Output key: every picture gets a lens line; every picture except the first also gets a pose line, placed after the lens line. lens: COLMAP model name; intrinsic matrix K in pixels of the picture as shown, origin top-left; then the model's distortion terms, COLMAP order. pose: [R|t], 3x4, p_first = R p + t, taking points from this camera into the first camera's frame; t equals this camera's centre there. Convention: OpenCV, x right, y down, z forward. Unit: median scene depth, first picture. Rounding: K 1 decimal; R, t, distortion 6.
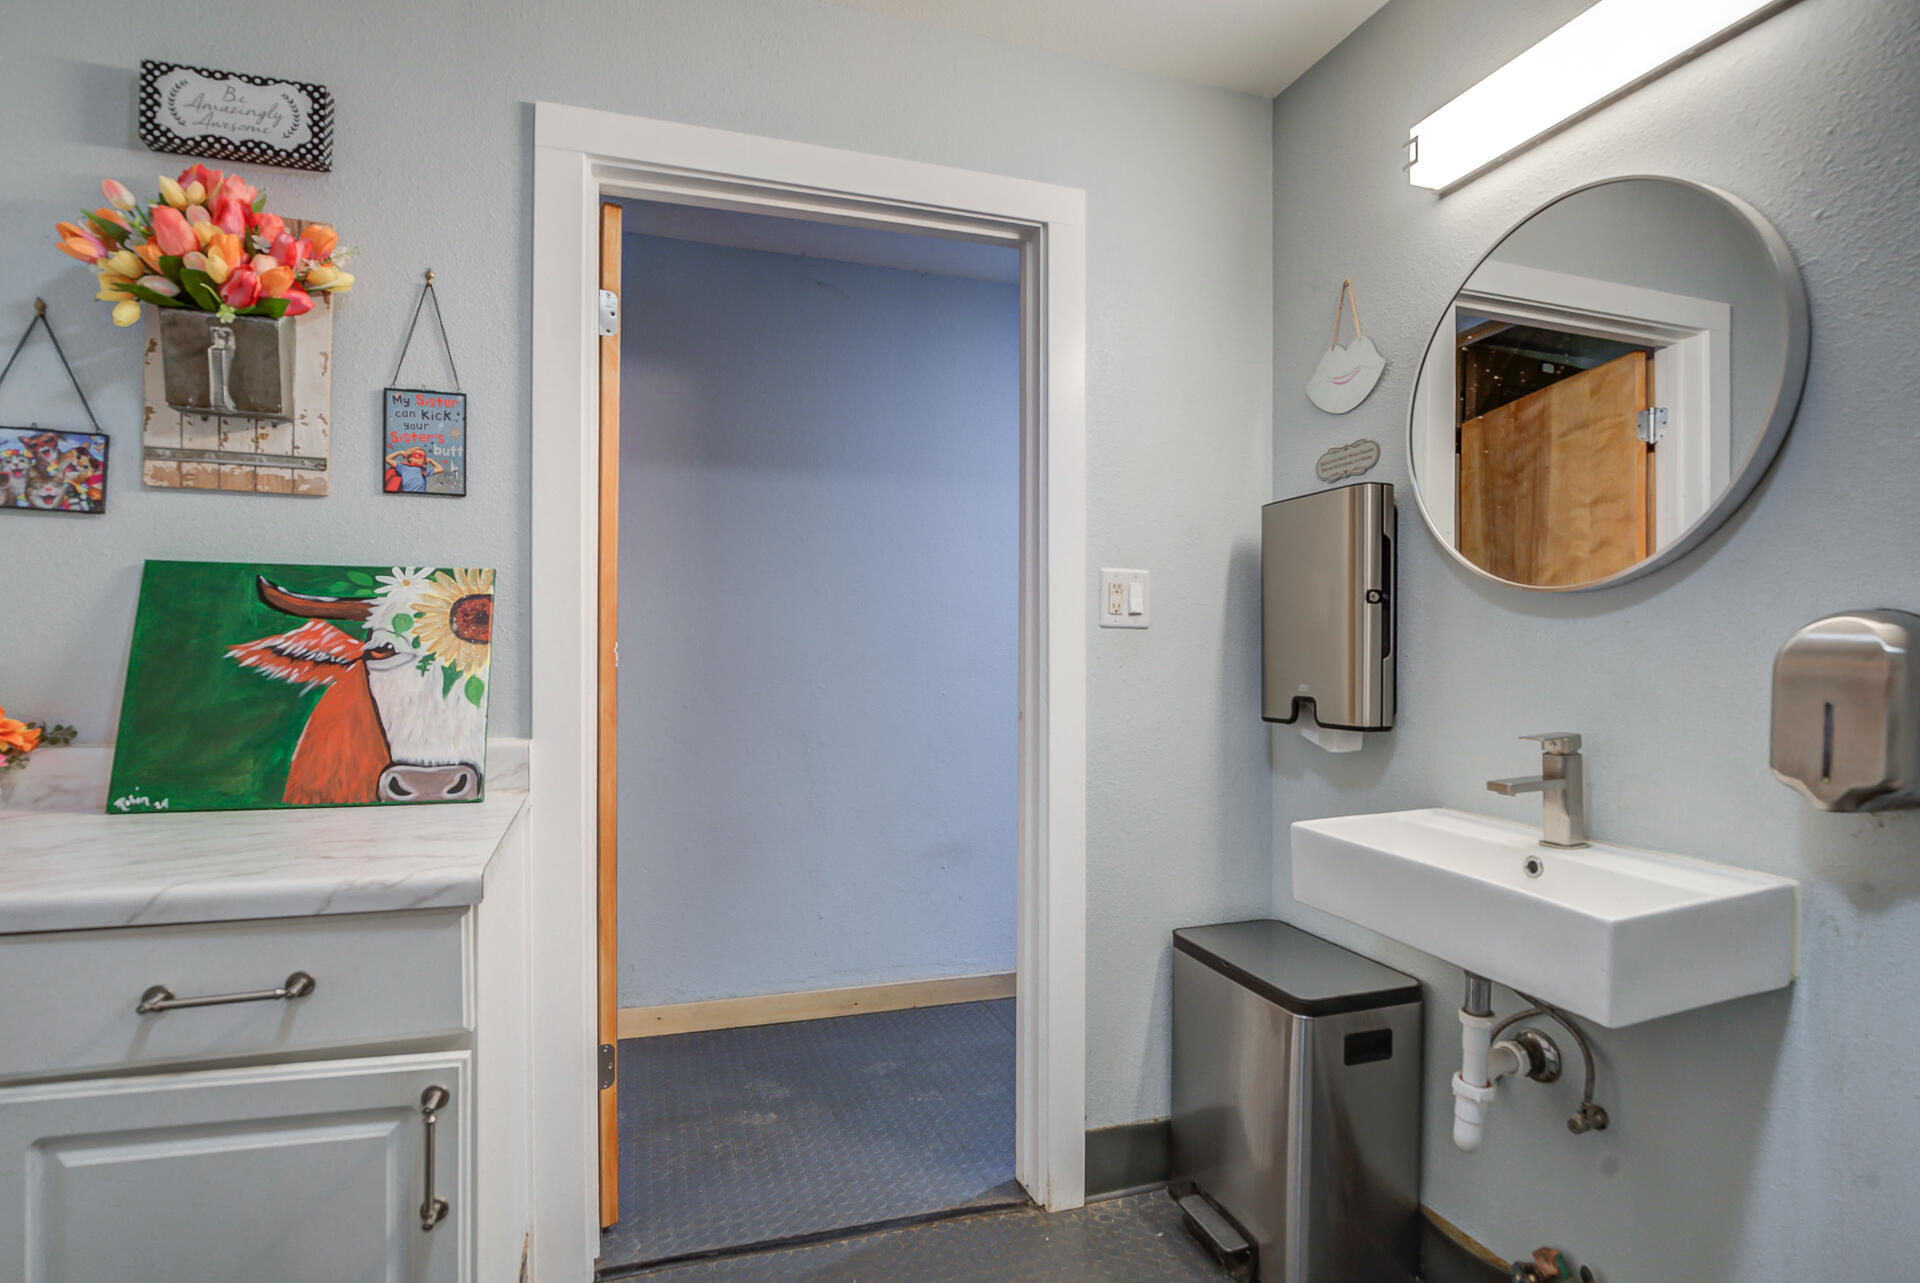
lens RADIAL K [[901.5, 0, 956.7], [0, 901.5, 658.2], [0, 0, 1]] dist [-0.025765, 0.001161]
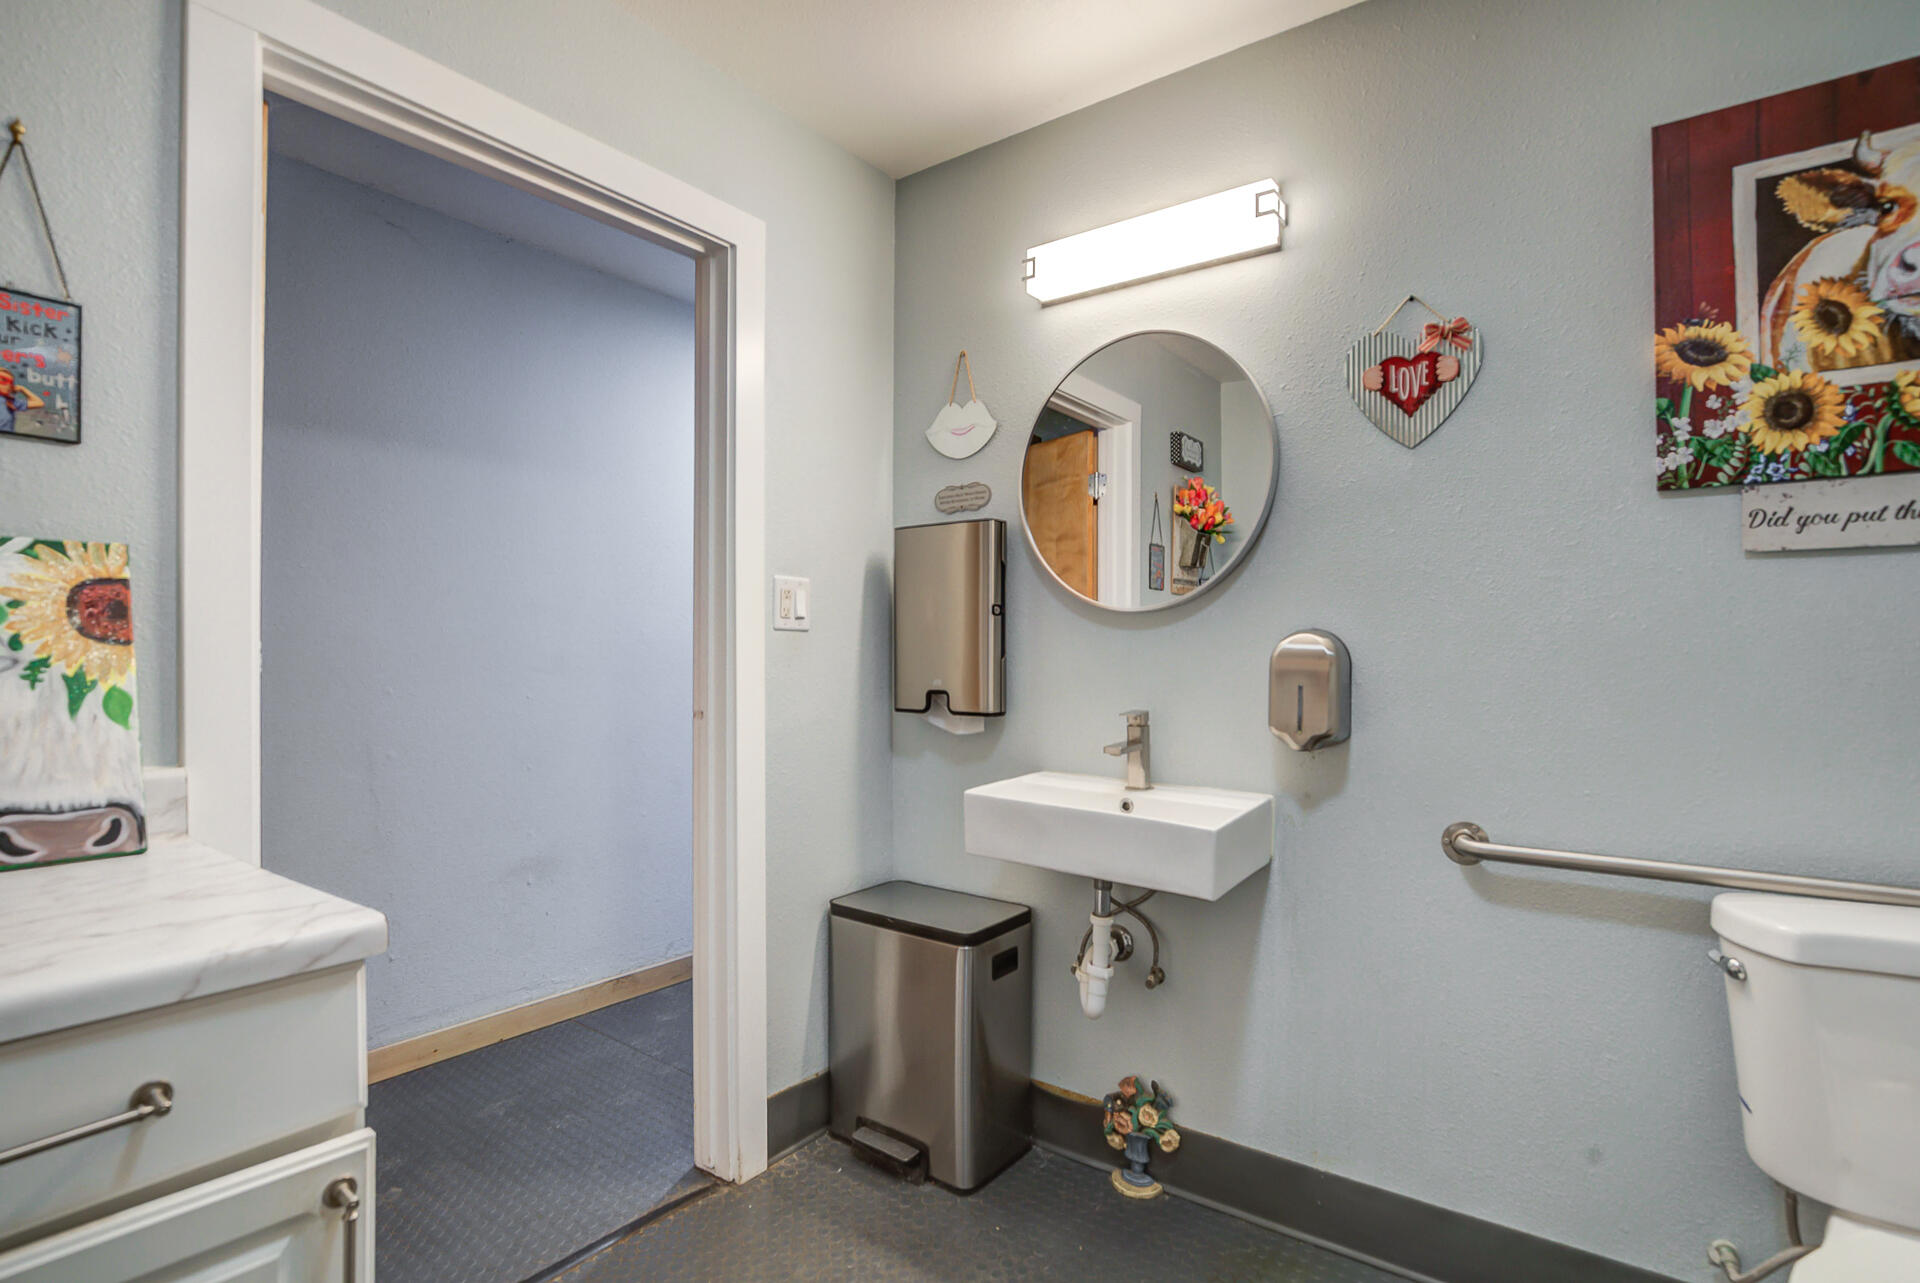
lens RADIAL K [[893.5, 0, 957.8], [0, 893.5, 654.1], [0, 0, 1]] dist [-0.023991, 0.000702]
pose [[0.818659, -0.000945, 0.574279, -0.318178], [0.001151, 0.999999, 0.000004, -0.005973], [-0.574279, 0.000658, 0.818659, -0.004028]]
